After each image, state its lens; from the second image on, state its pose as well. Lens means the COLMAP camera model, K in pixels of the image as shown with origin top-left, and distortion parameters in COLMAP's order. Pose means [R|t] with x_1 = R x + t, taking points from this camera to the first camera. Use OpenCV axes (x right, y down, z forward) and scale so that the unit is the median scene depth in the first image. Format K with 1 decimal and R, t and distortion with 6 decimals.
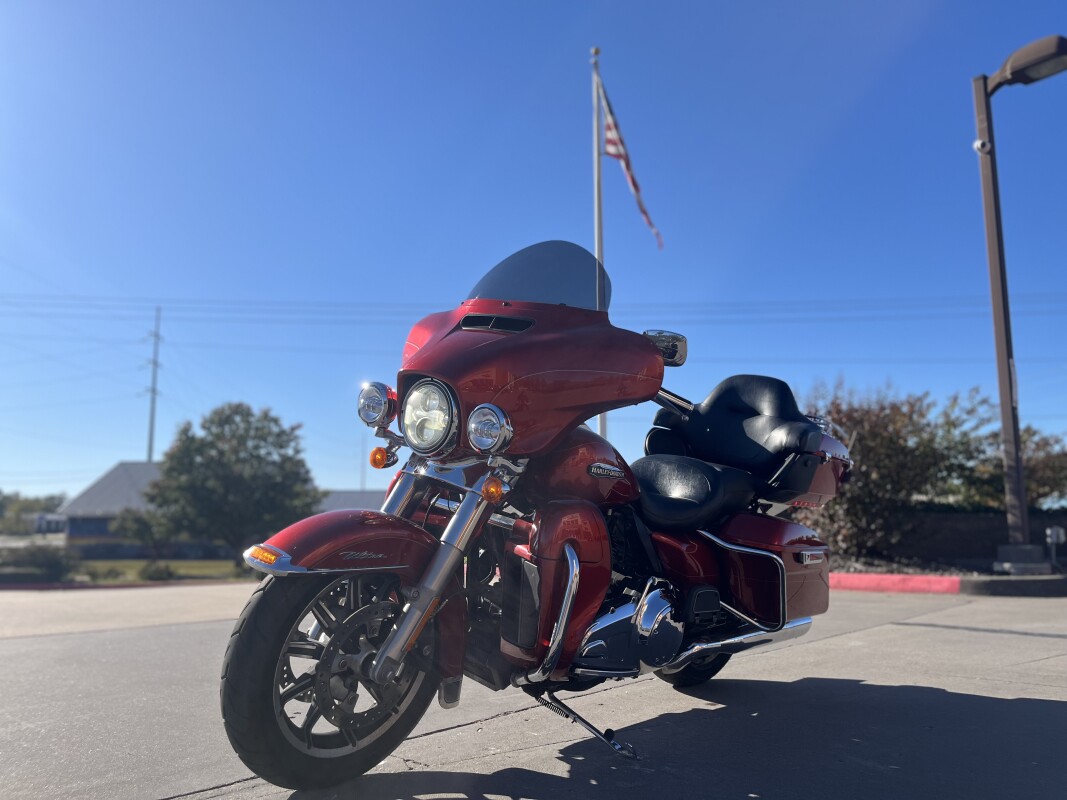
lens RADIAL K [[827.3, 0, 533.5], [0, 827.3, 400.0], [0, 0, 1]] dist [-0.000384, -0.076577]
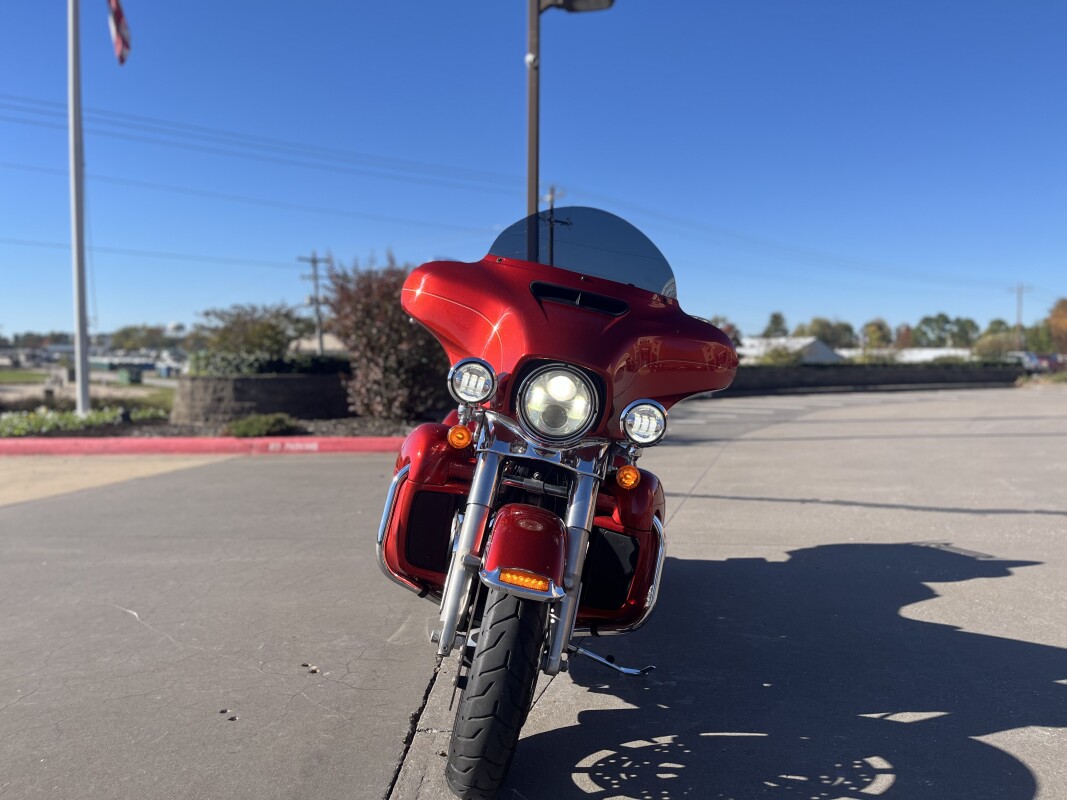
lens RADIAL K [[810.9, 0, 525.4], [0, 810.9, 401.0], [0, 0, 1]] dist [0.002940, -0.006987]
pose [[0.759186, -0.043882, 0.649393, -0.204853], [-0.087917, 0.981667, 0.169116, -0.037363], [-0.644909, -0.185483, 0.741410, 0.086717]]
